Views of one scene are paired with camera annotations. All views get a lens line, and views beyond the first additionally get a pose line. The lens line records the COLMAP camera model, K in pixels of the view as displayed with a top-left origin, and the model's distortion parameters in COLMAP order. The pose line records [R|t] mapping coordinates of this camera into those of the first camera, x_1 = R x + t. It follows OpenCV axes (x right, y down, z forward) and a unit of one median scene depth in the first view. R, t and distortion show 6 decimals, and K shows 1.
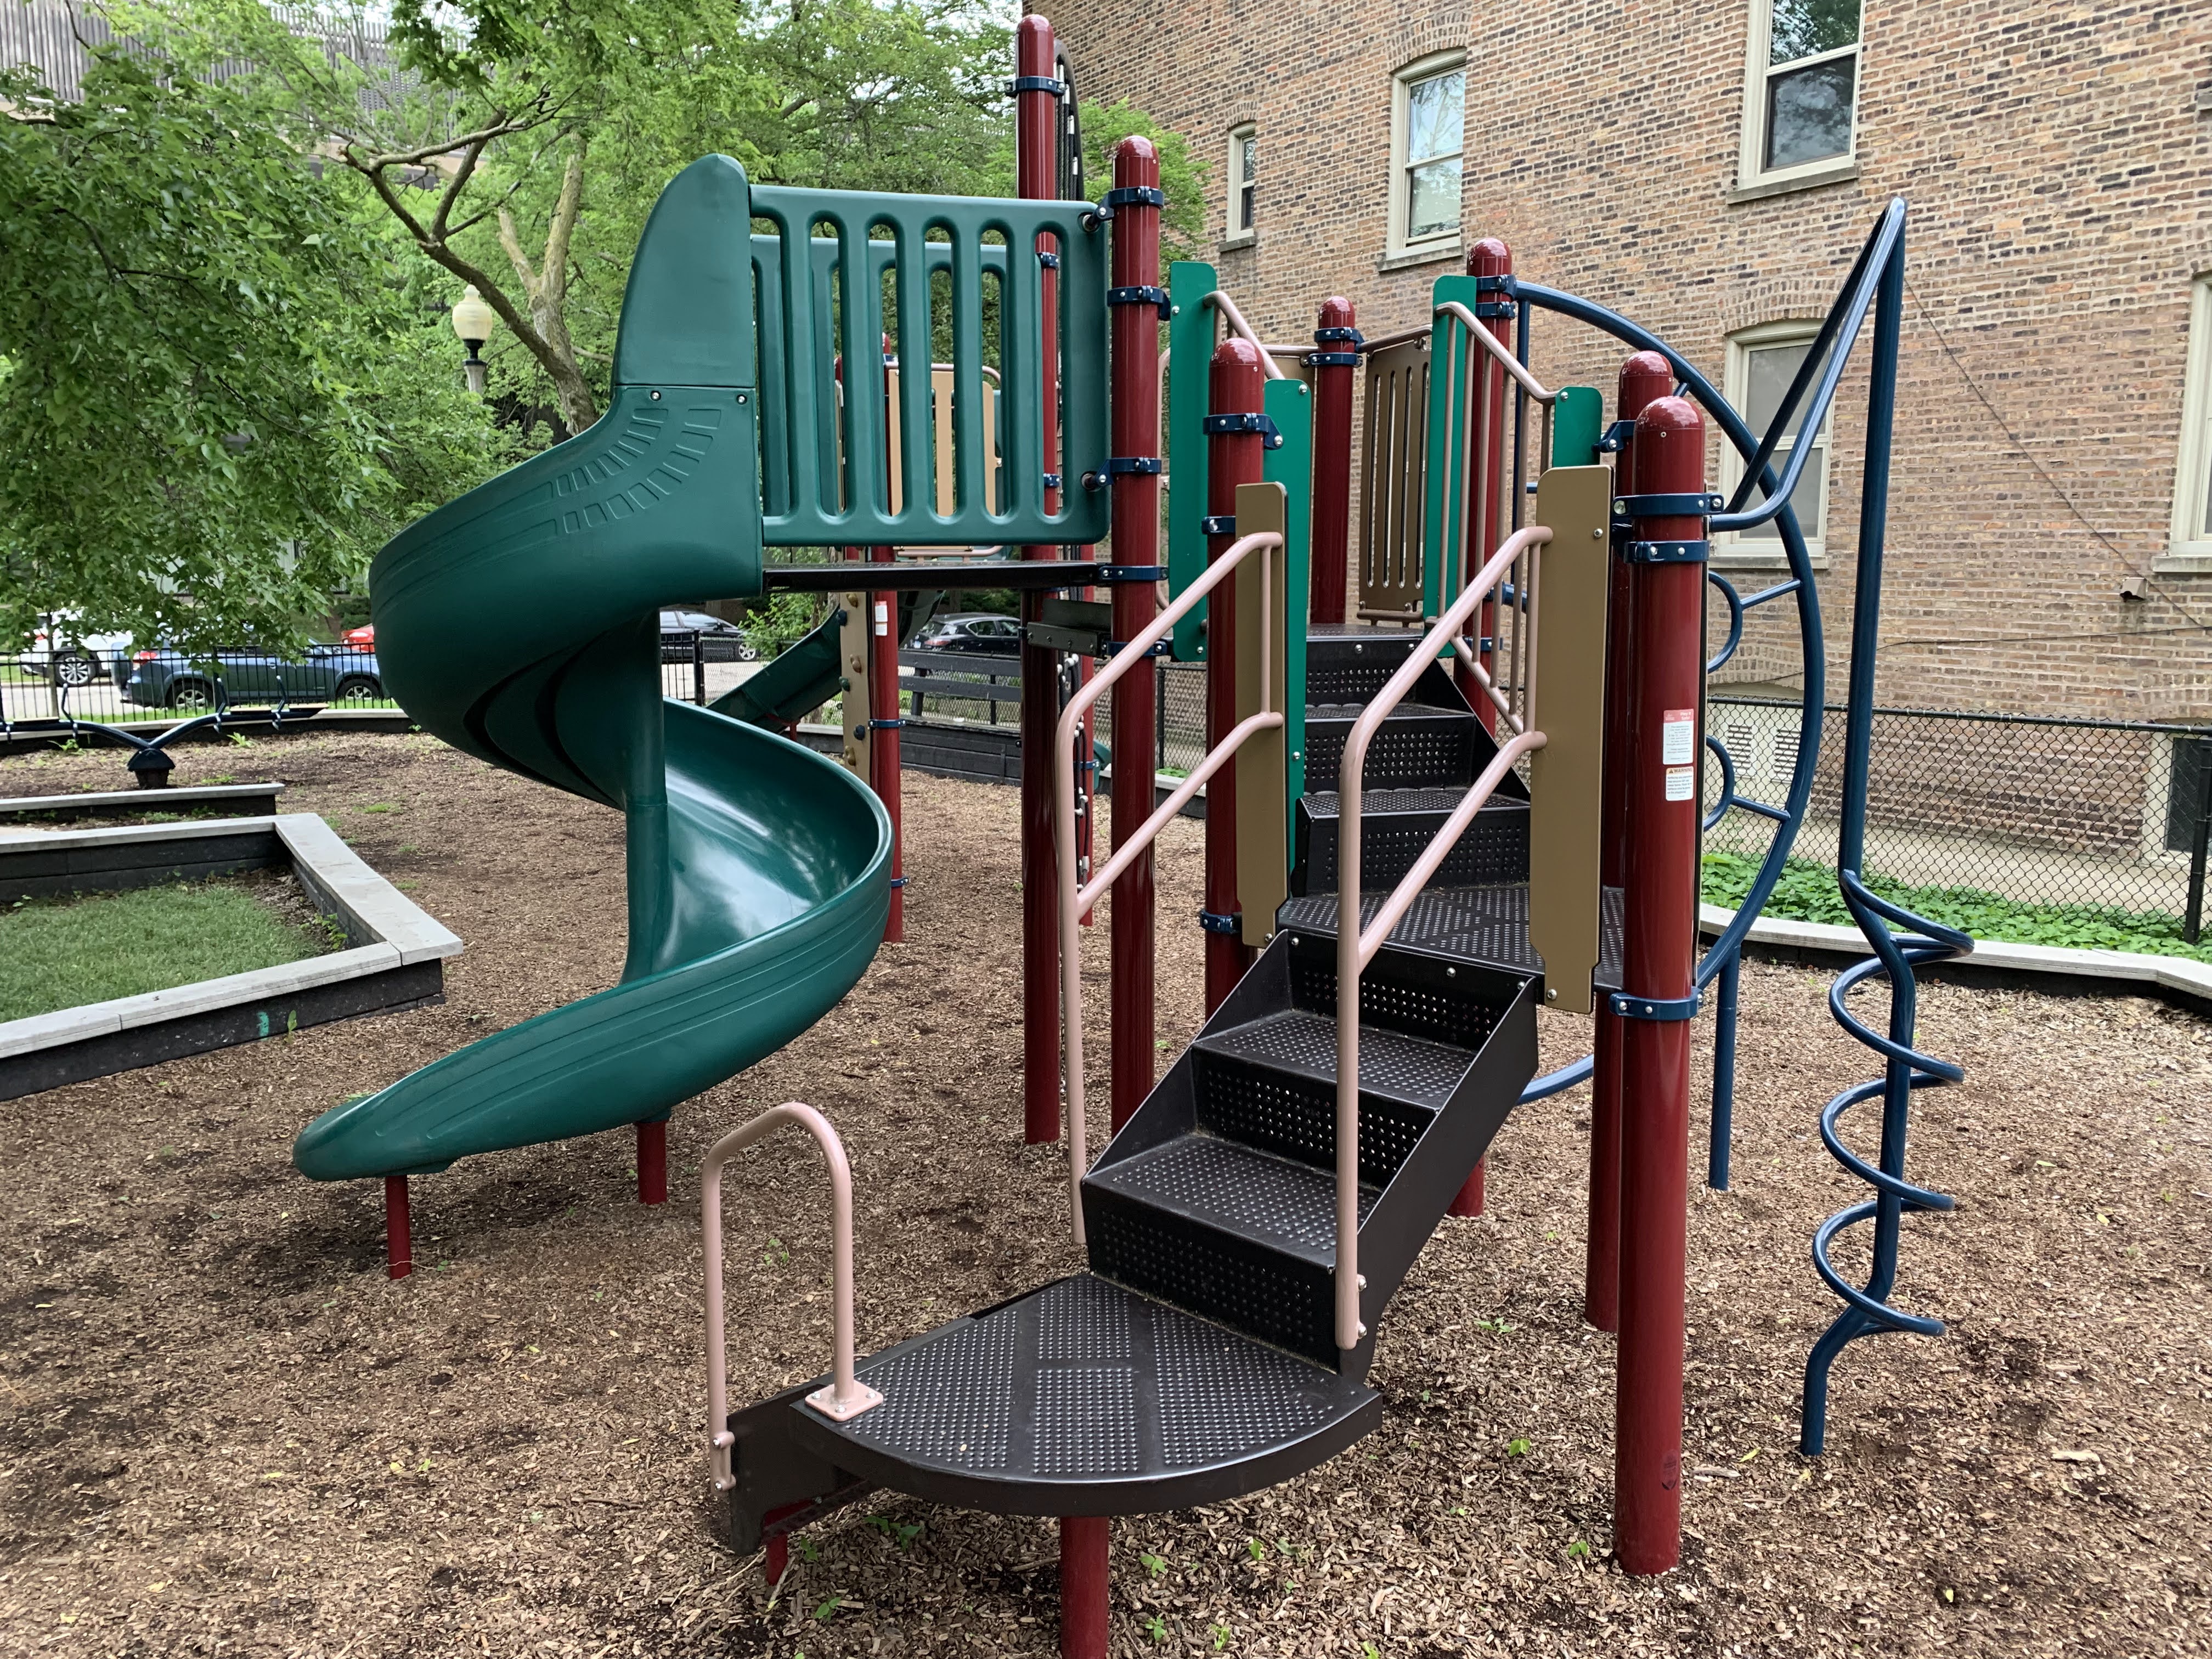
lens RADIAL K [[1681.9, 0, 1098.4], [0, 1681.9, 830.9], [0, 0, 1]] dist [0.032603, -0.016270]
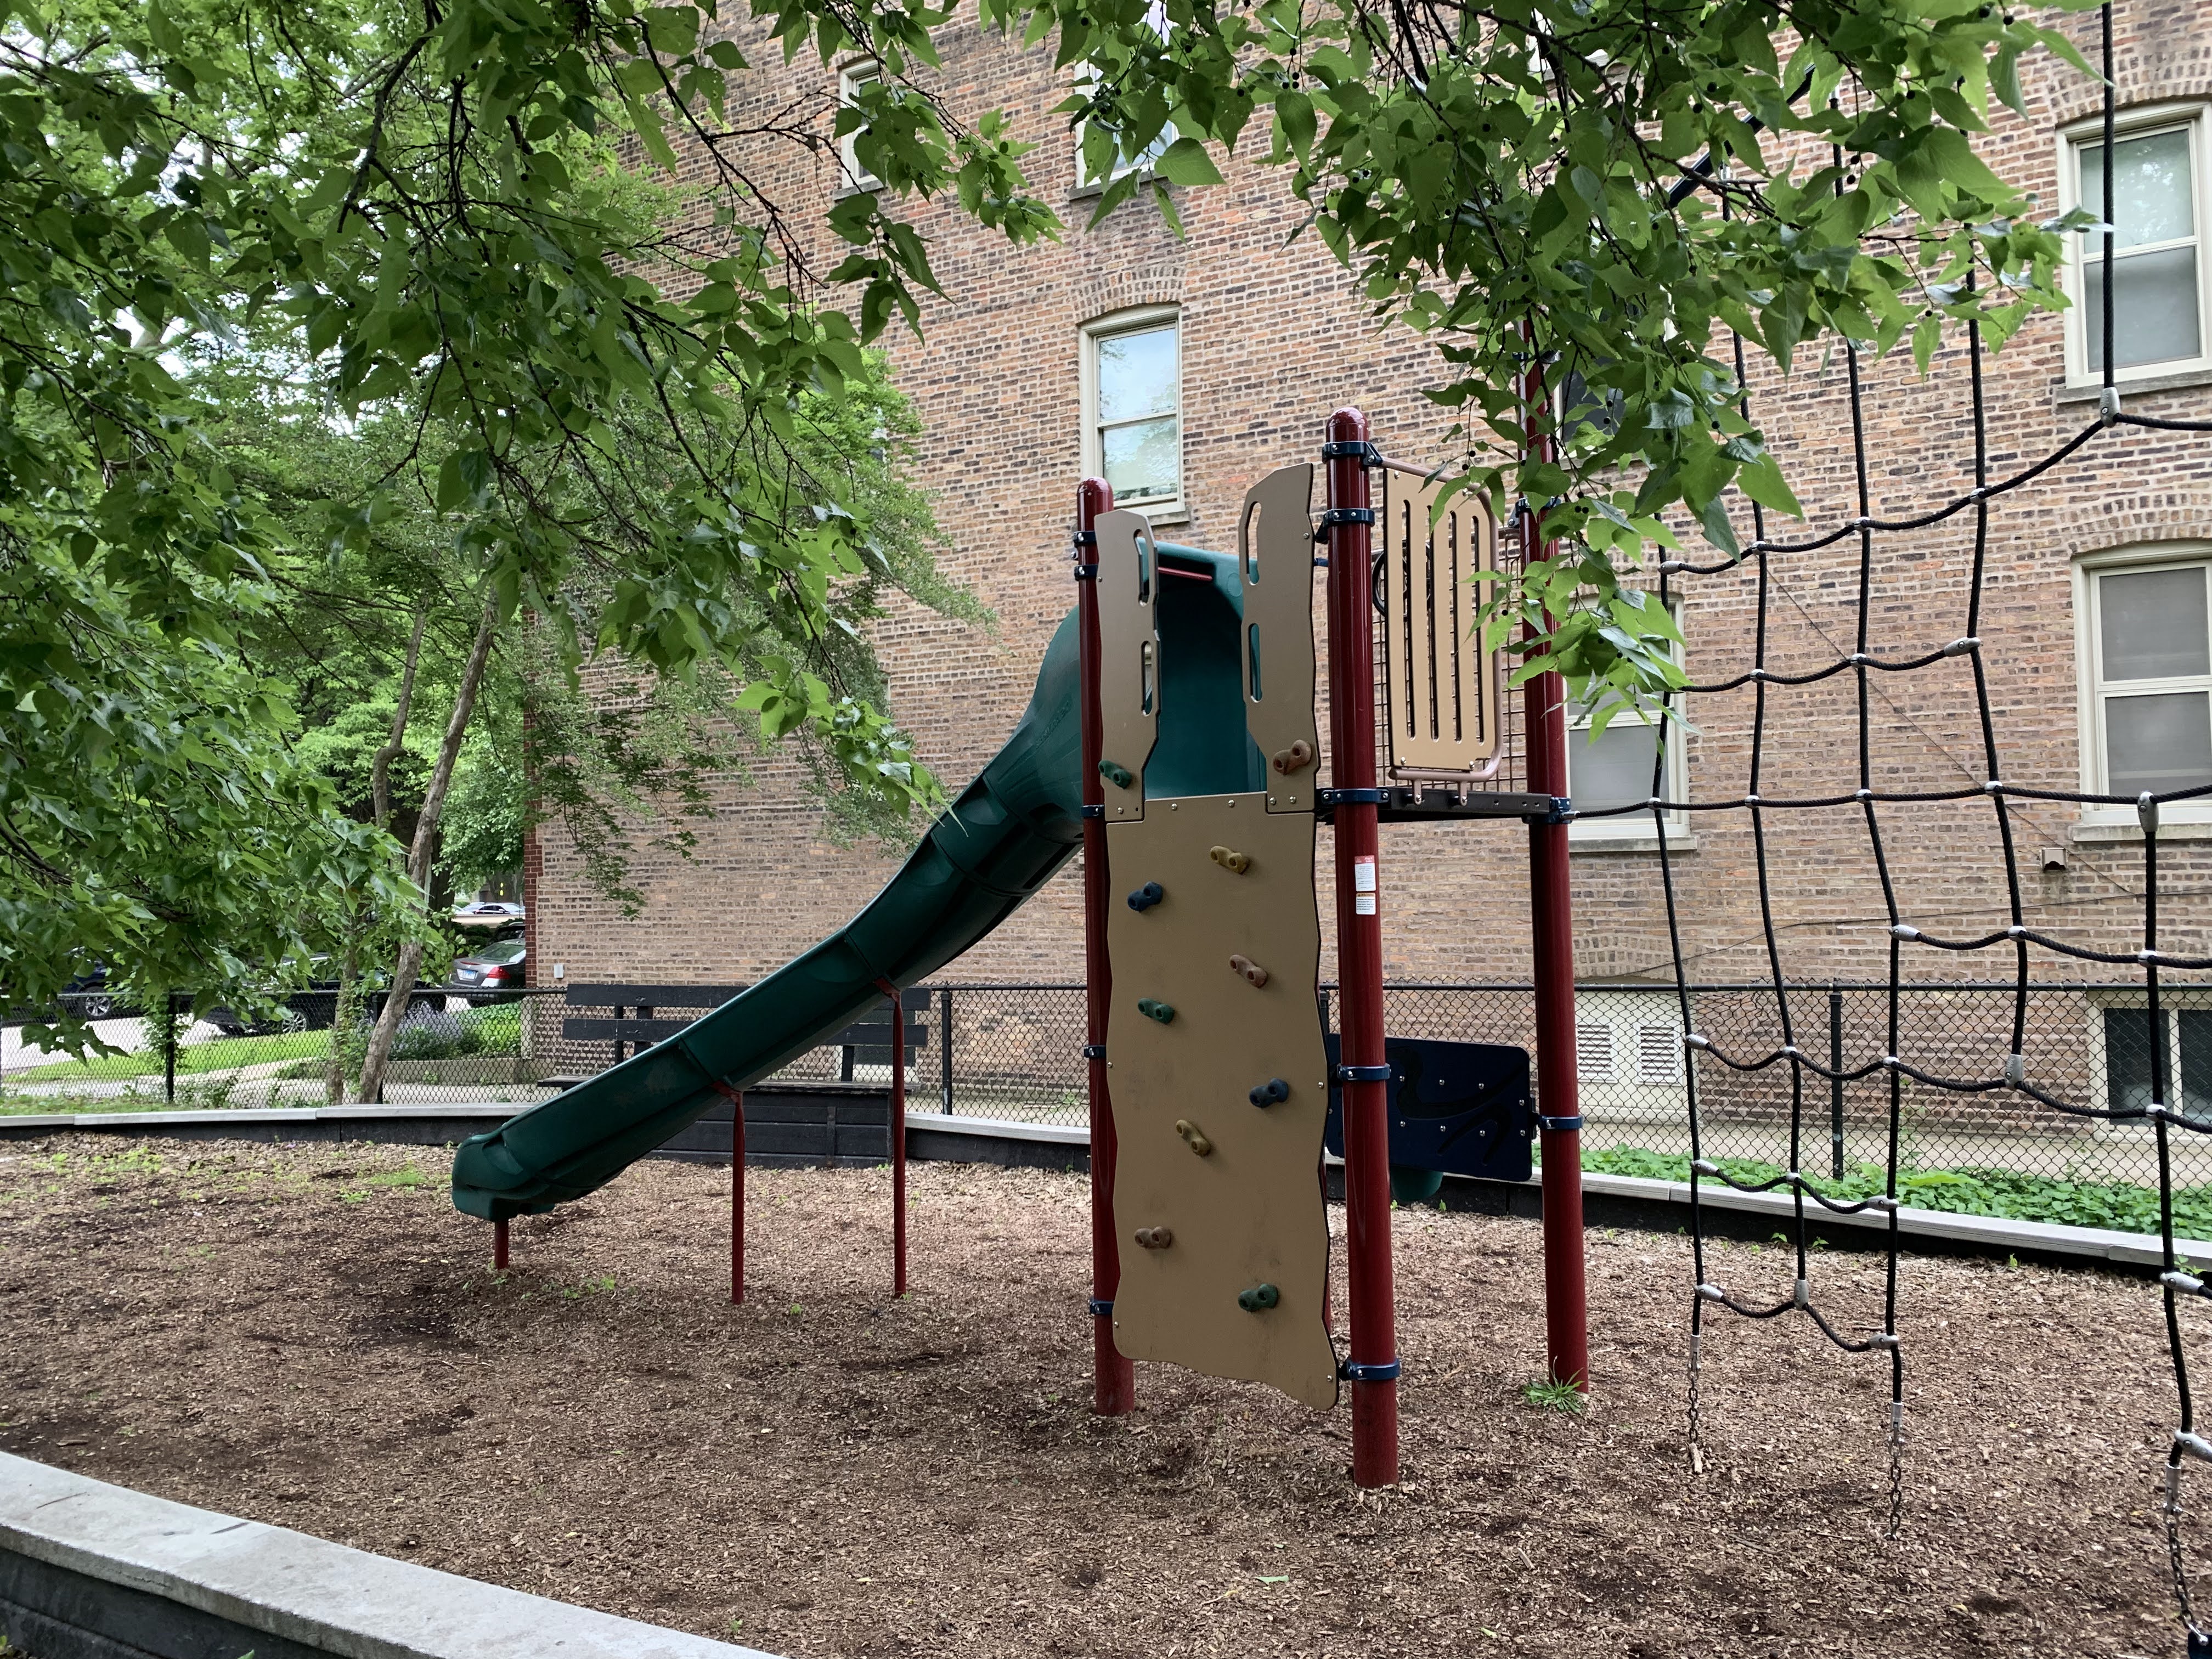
lens RADIAL K [[1681.9, 0, 1113.9], [0, 1681.9, 825.9], [0, 0, 1]] dist [0.032603, -0.016270]
pose [[0.888135, -0.012837, 0.459403, -0.319366], [0.100544, 0.980822, -0.166969, -0.050817], [-0.448449, 0.194482, 0.872393, 0.374954]]
